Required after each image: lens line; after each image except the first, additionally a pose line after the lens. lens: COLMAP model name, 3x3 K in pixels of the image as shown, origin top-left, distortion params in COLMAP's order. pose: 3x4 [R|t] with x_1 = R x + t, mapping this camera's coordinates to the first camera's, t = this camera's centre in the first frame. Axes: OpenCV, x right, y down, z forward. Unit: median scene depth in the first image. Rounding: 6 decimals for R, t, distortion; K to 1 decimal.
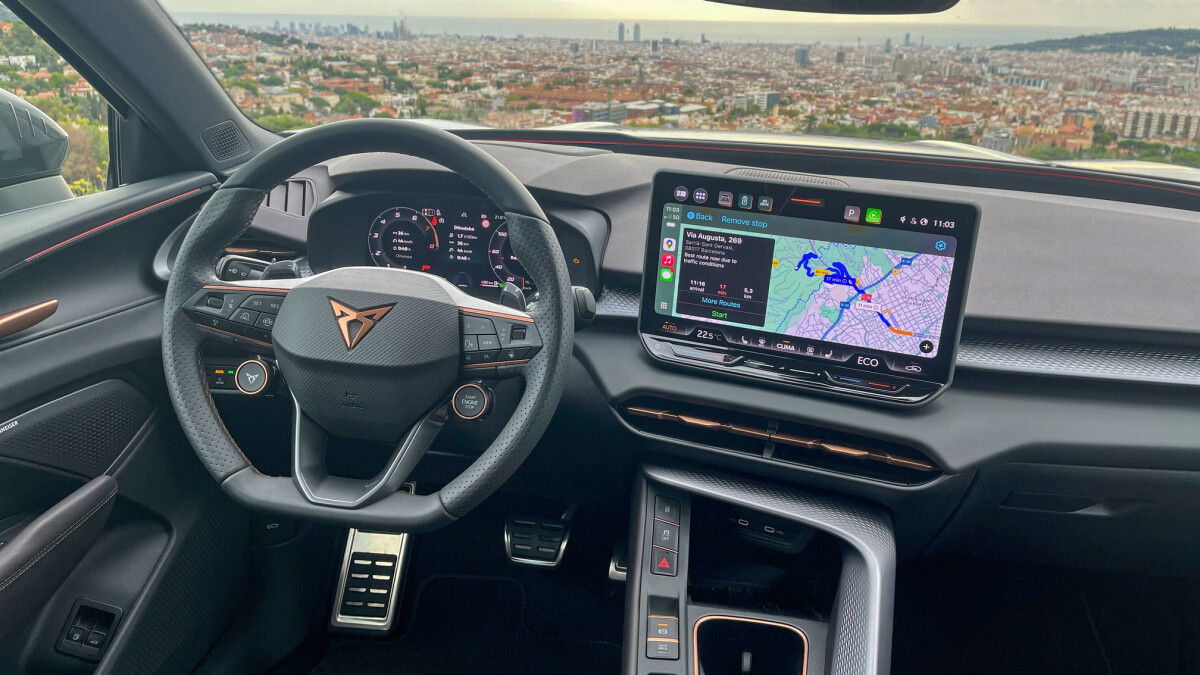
lens RADIAL K [[910.9, 0, 603.0], [0, 910.9, 331.6], [0, 0, 1]] dist [0.061356, -0.091107]
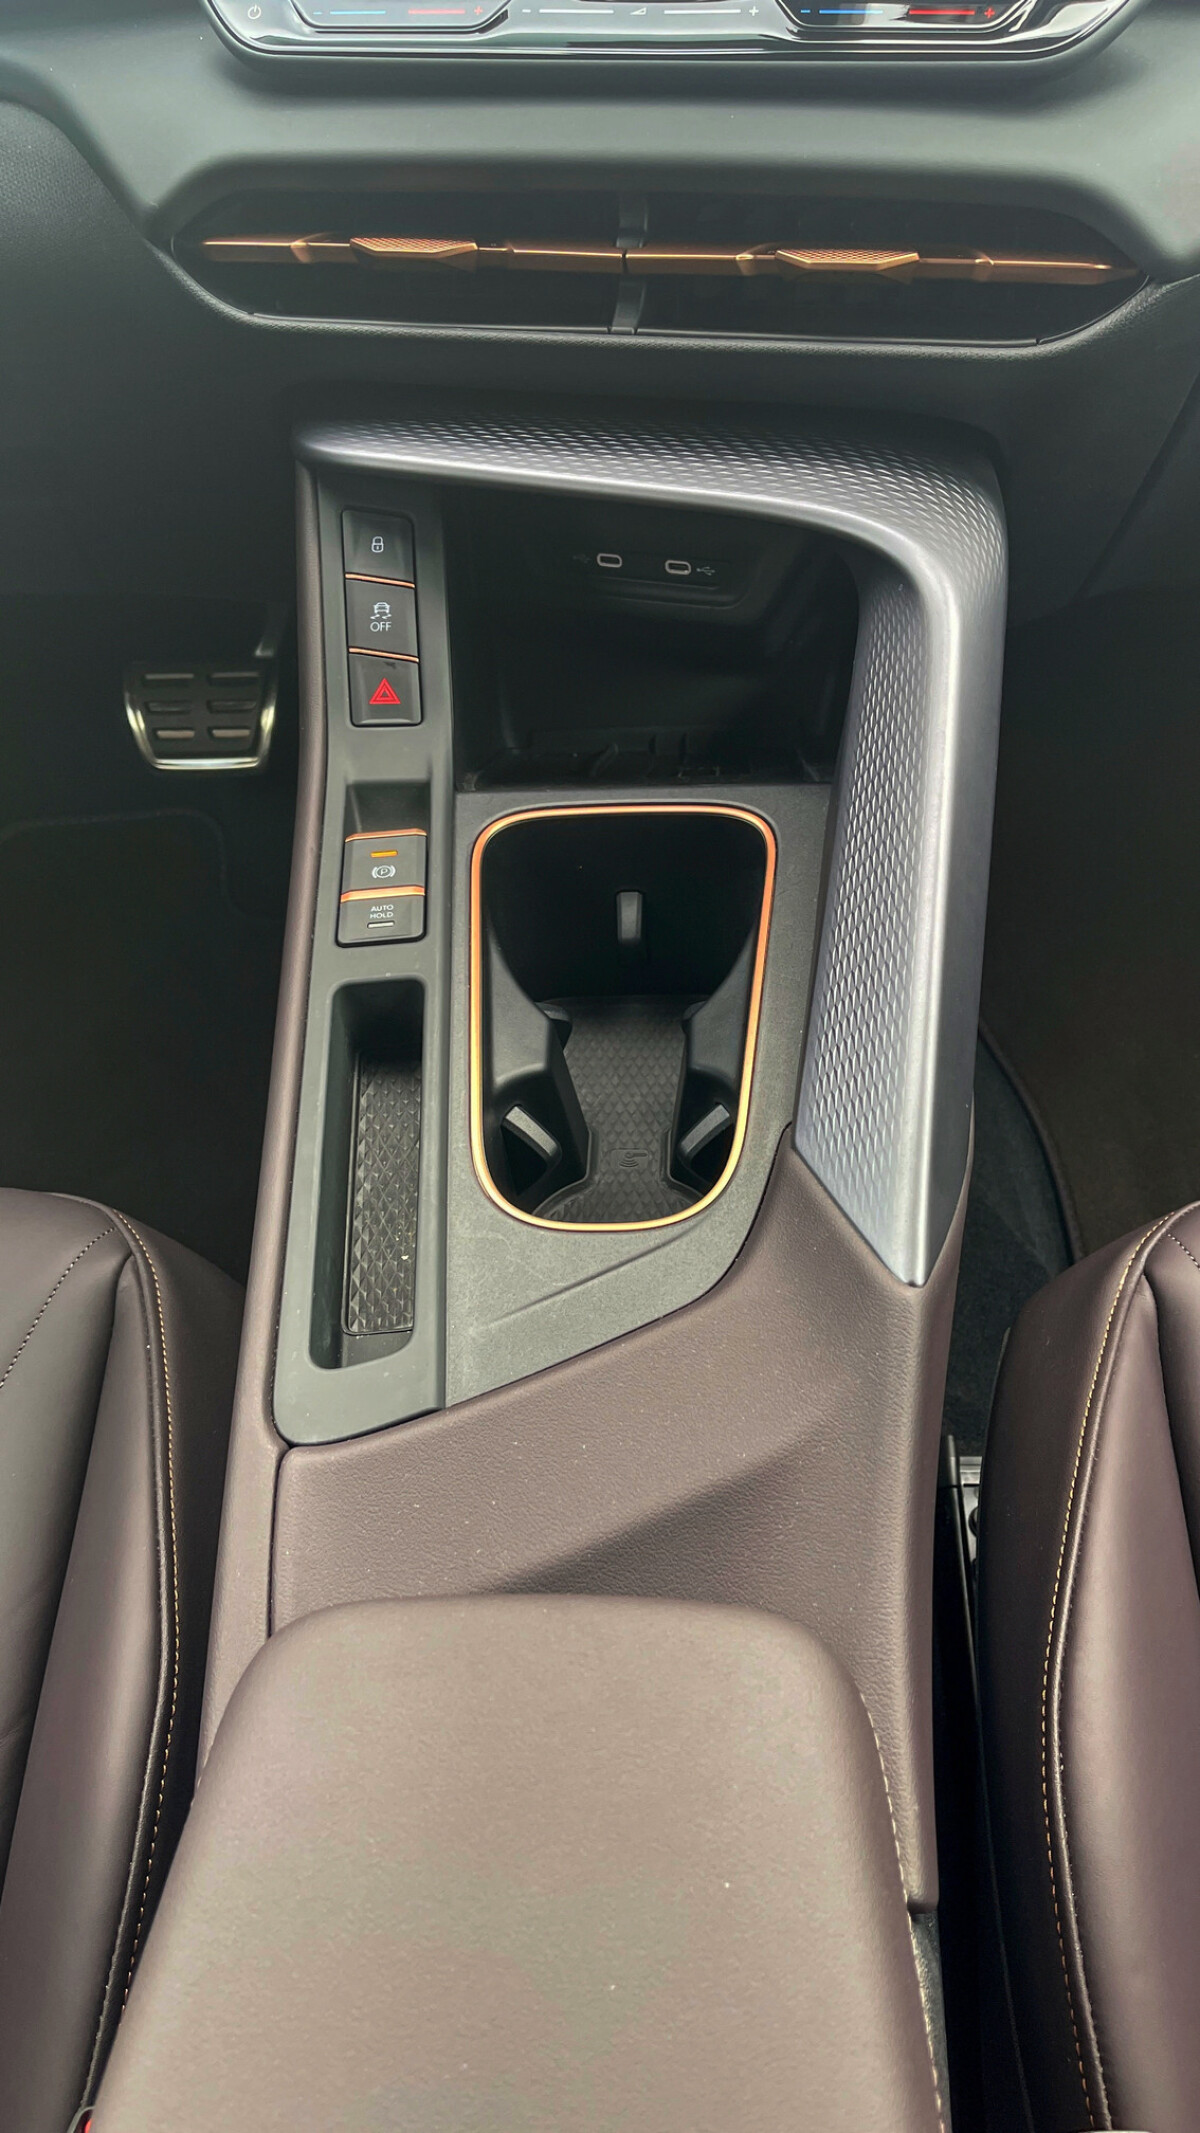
lens RADIAL K [[1619.2, 0, 595.8], [0, 1619.2, 1066.4], [0, 0, 1]] dist [0.061356, -0.091107]
pose [[0.989679, -0.143304, -0.000421, 0.121700], [0.130631, 0.900938, 0.413819, 0.122574], [-0.058922, -0.409603, 0.910359, 0.325707]]
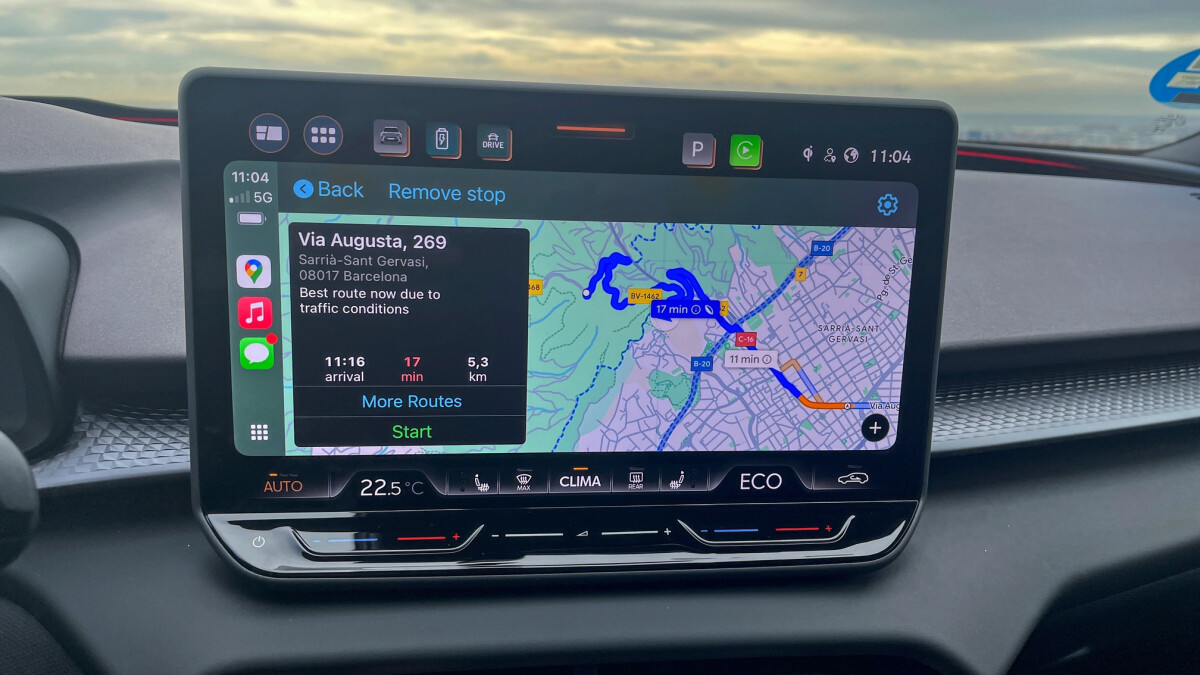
lens RADIAL K [[910.9, 0, 589.2], [0, 910.9, 339.2], [0, 0, 1]] dist [0.061356, -0.091107]
pose [[0.877831, -0.126384, 0.461996, 0.015092], [0.161181, 0.986251, -0.036458, -0.030222], [-0.451036, 0.106469, 0.886132, 0.577076]]
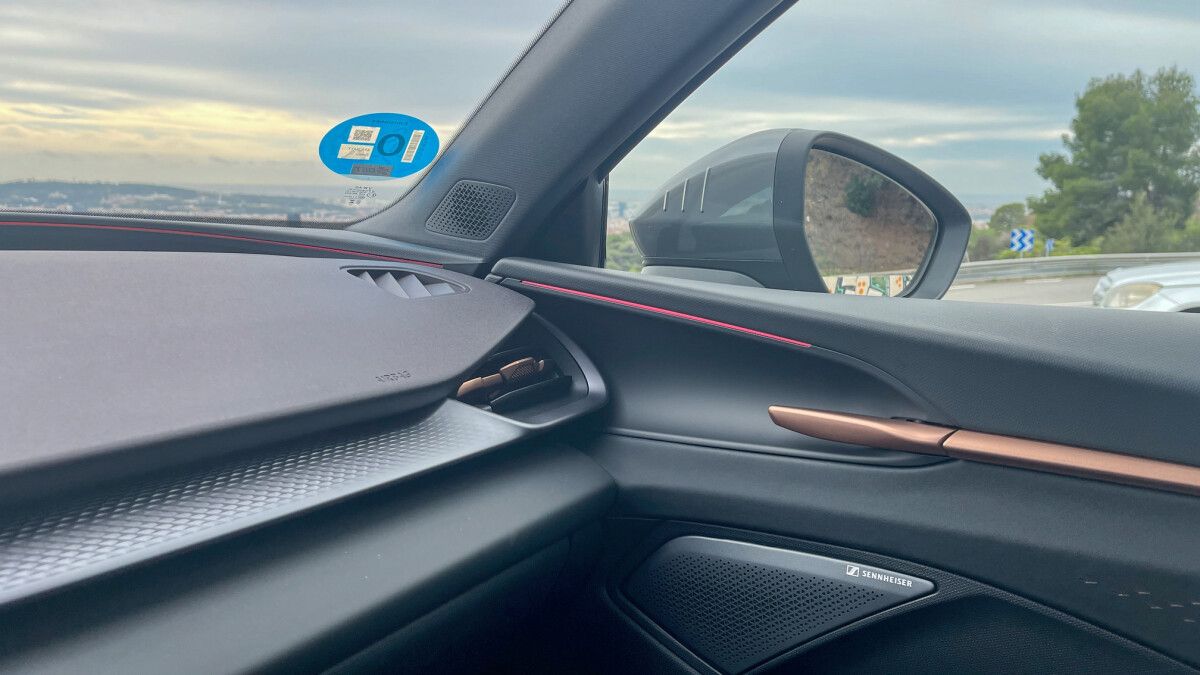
lens RADIAL K [[910.9, 0, 598.1], [0, 910.9, 342.5], [0, 0, 1]] dist [0.061356, -0.091107]
pose [[0.472800, -0.157805, 0.866924, 0.243978], [0.283465, 0.958775, 0.019930, 0.002544], [-0.834331, 0.236320, 0.498041, 0.497928]]
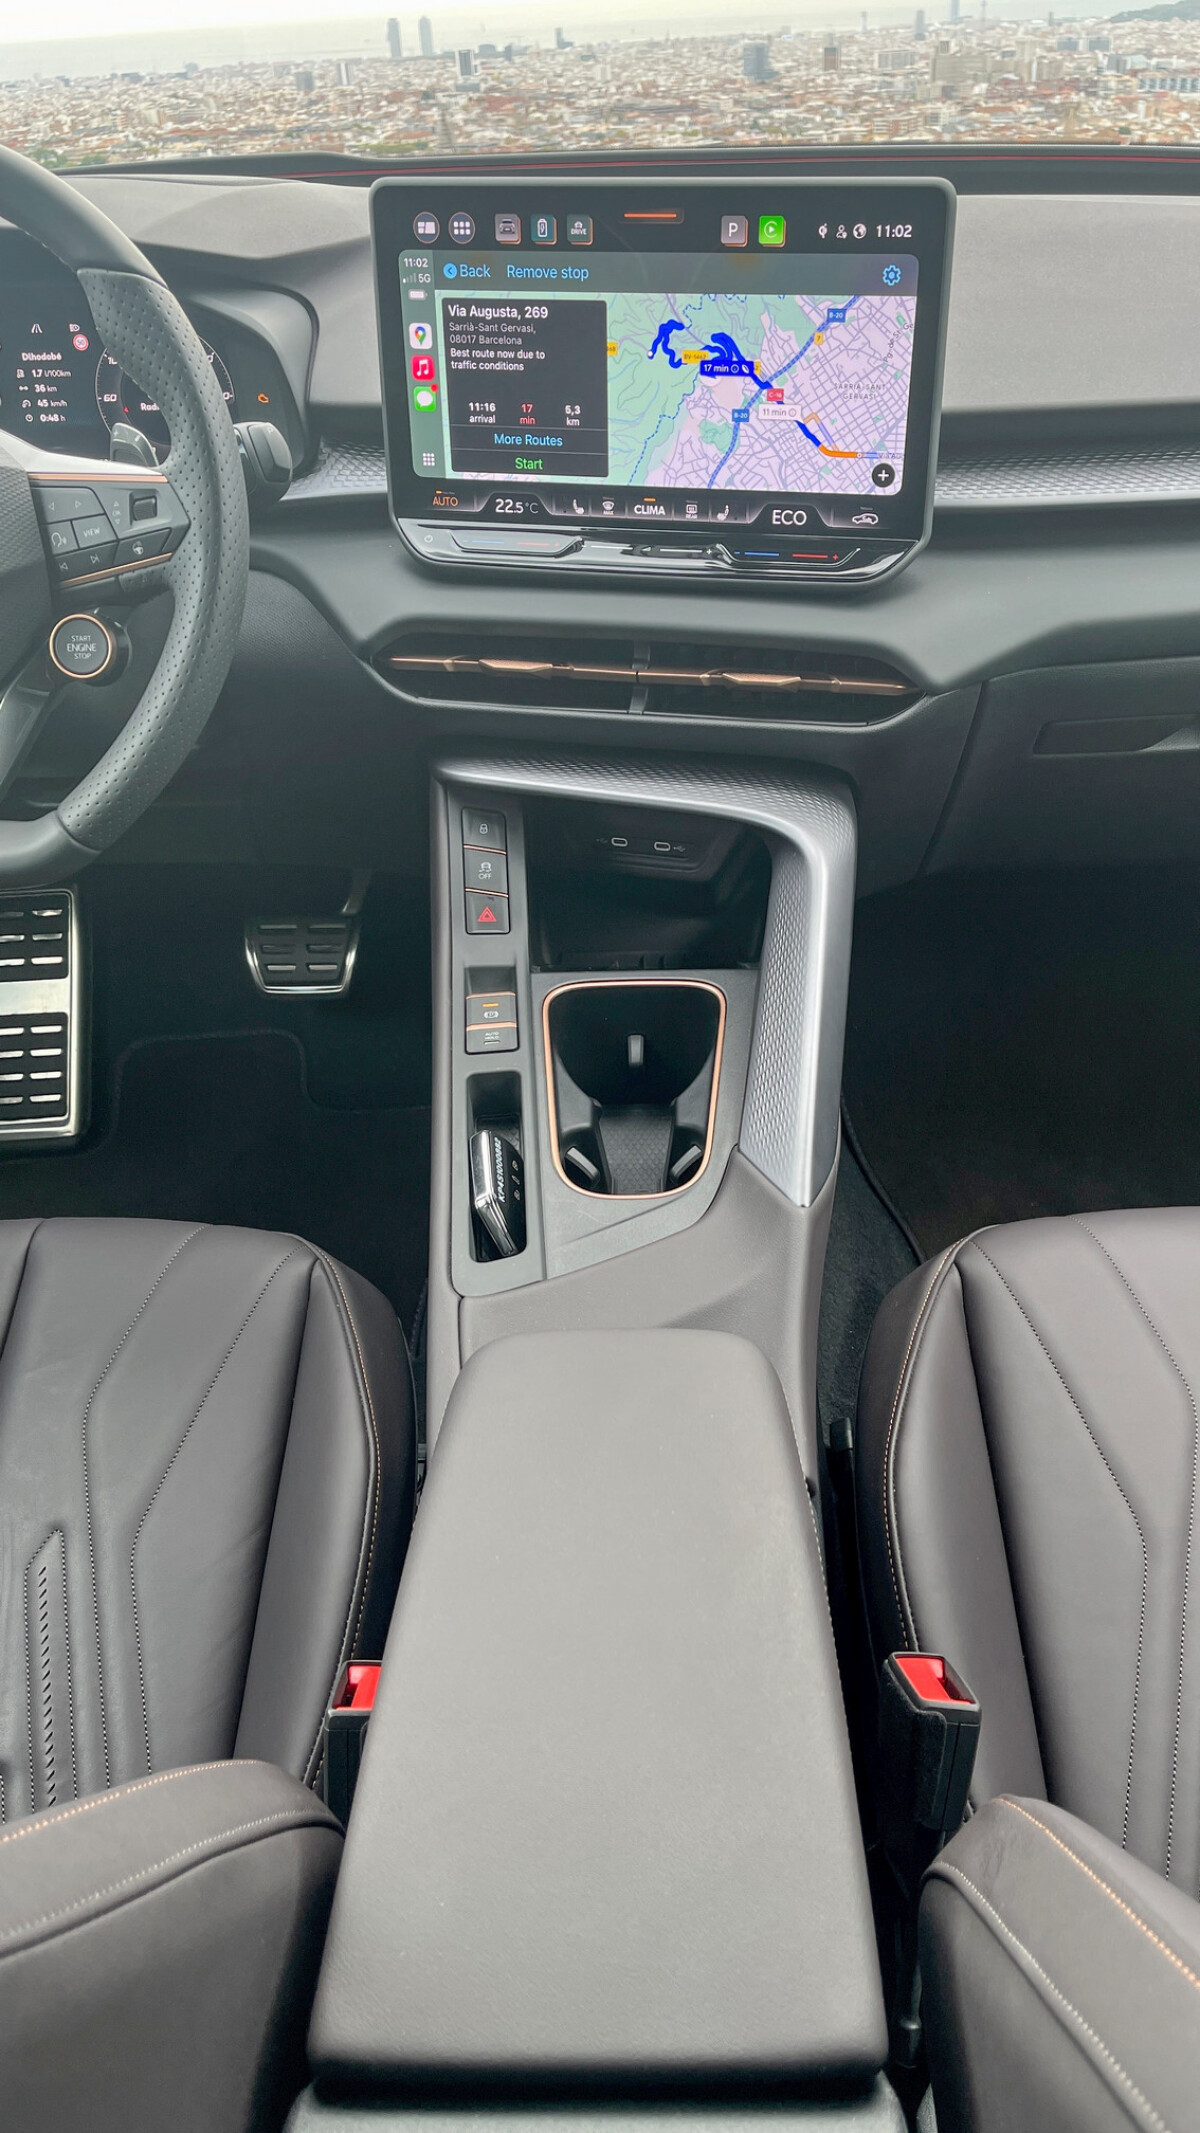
lens RADIAL K [[1619.2, 0, 621.4], [0, 1619.2, 1072.7], [0, 0, 1]] dist [0.061356, -0.091107]
pose [[0.988292, -0.132957, 0.074844, 0.057366], [0.110221, 0.961338, 0.252349, 0.089378], [-0.105502, -0.241145, 0.964737, -0.052099]]
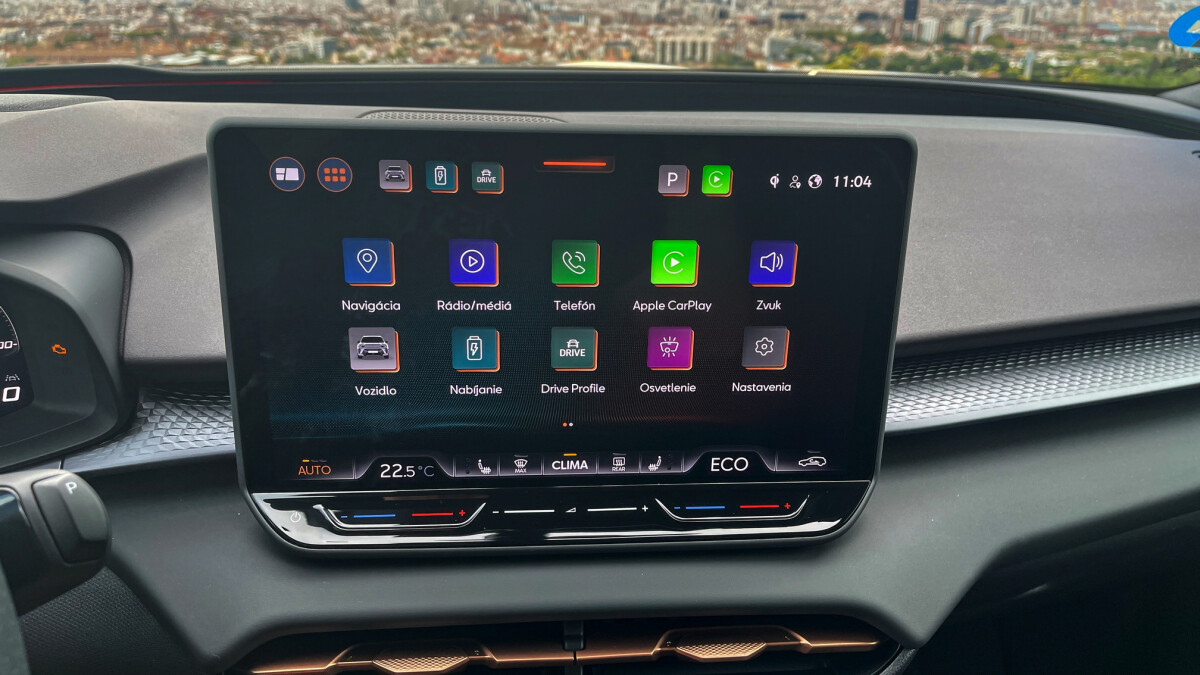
lens RADIAL K [[910.9, 0, 601.9], [0, 910.9, 344.1], [0, 0, 1]] dist [0.061356, -0.091107]
pose [[0.897551, -0.184534, 0.400437, 0.029767], [0.157108, 0.982445, 0.100594, -0.087680], [-0.411971, -0.027376, 0.910786, 0.515399]]
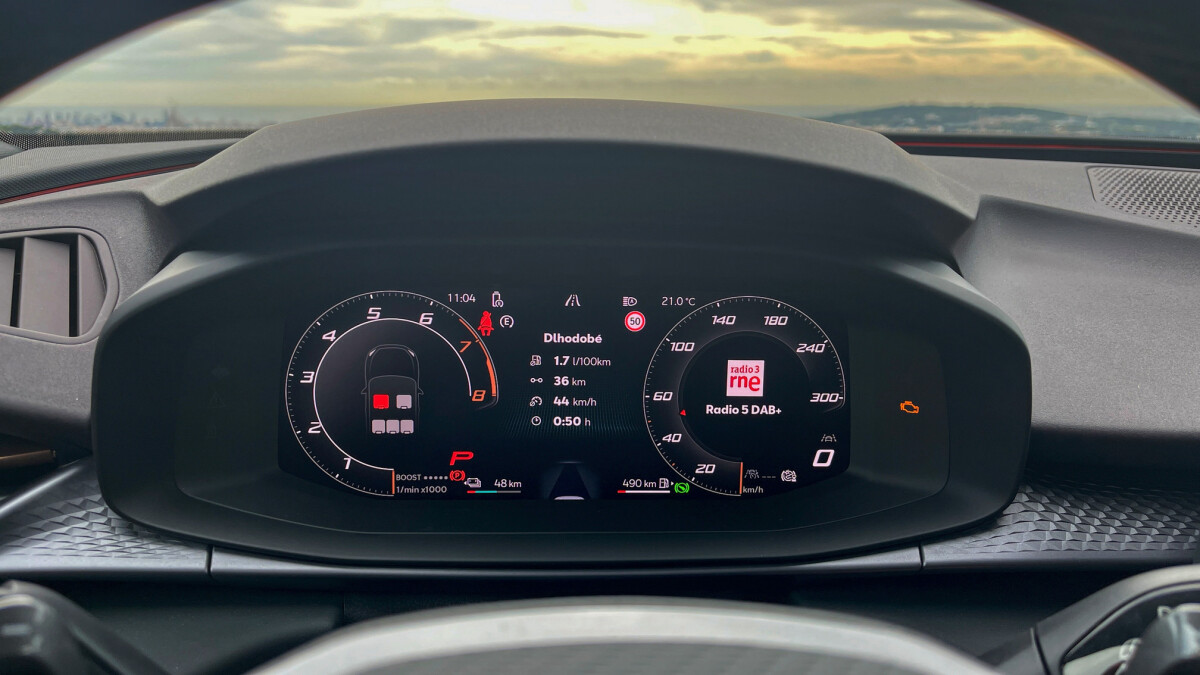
lens RADIAL K [[910.9, 0, 598.0], [0, 910.9, 330.2], [0, 0, 1]] dist [0.061356, -0.091107]
pose [[0.976181, -0.066513, 0.206509, -0.231594], [0.084139, 0.993415, -0.077766, -0.094680], [-0.199976, 0.093289, 0.975349, 0.701244]]
